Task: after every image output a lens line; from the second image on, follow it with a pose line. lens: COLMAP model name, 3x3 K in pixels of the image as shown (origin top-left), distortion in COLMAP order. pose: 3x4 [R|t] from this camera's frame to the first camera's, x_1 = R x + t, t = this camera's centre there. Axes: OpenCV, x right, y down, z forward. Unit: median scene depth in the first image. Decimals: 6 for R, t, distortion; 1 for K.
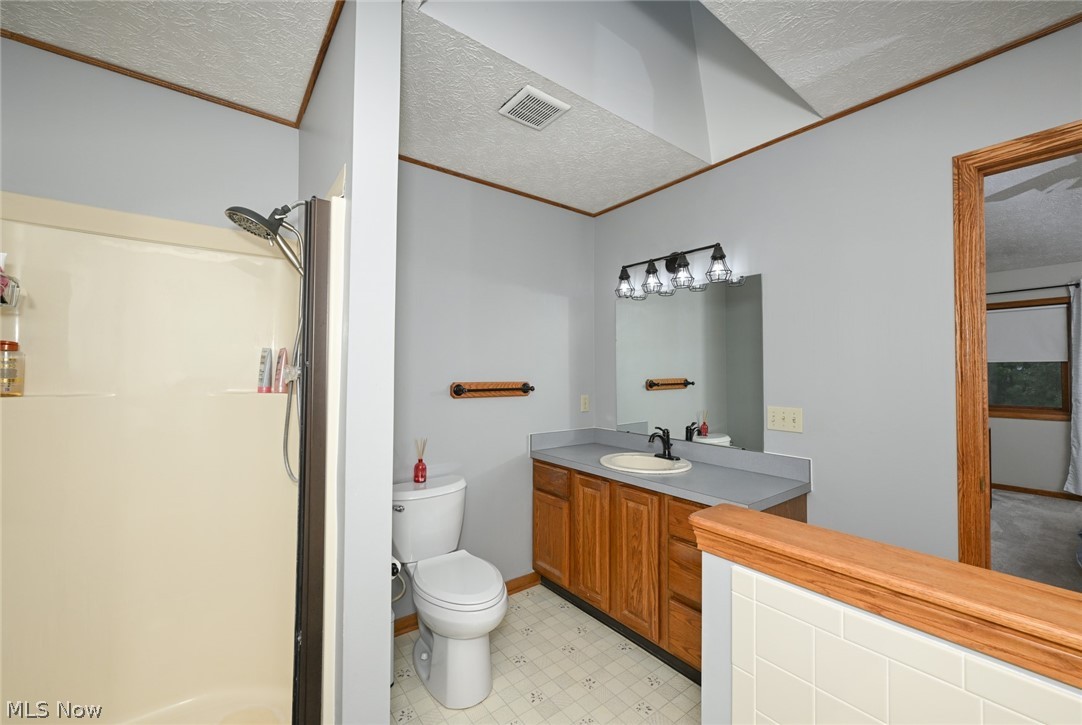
lens RADIAL K [[426.9, 0, 541.6], [0, 426.9, 360.6], [0, 0, 1]] dist [0.000509, 0.000019]
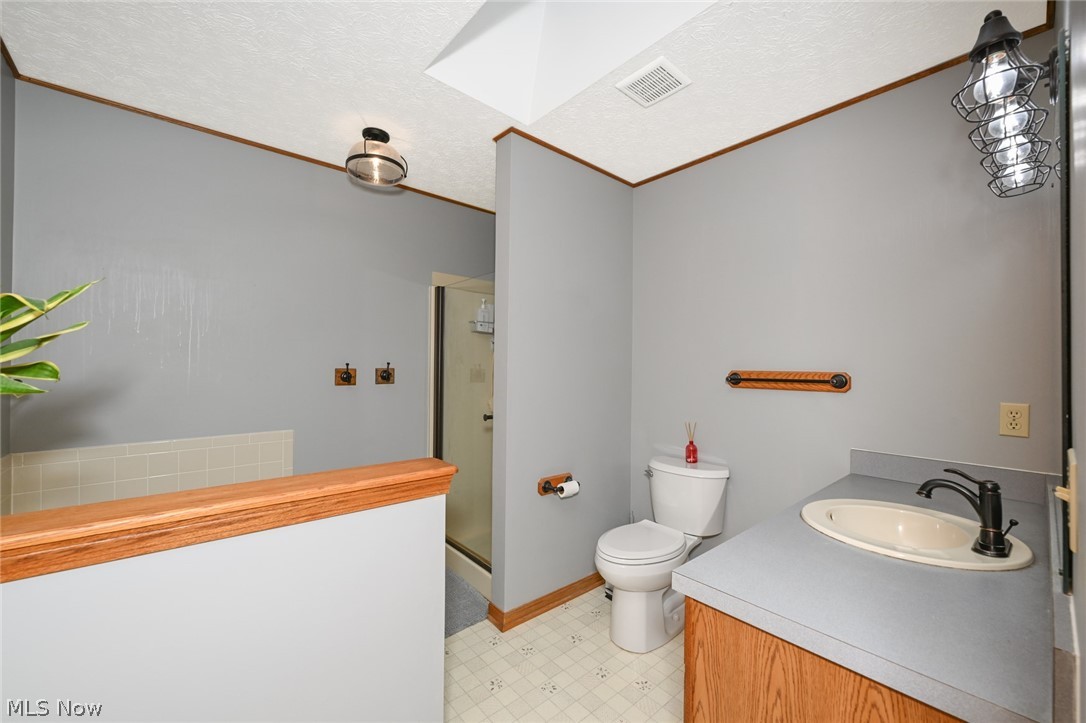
lens RADIAL K [[428.5, 0, 544.0], [0, 428.5, 365.2], [0, 0, 1]] dist [0.000509, 0.000019]
pose [[0.053269, -0.003000, -0.998576, 0.696110], [0.024454, 0.999700, -0.001698, 0.029857], [0.998281, -0.024329, 0.053326, 0.516752]]
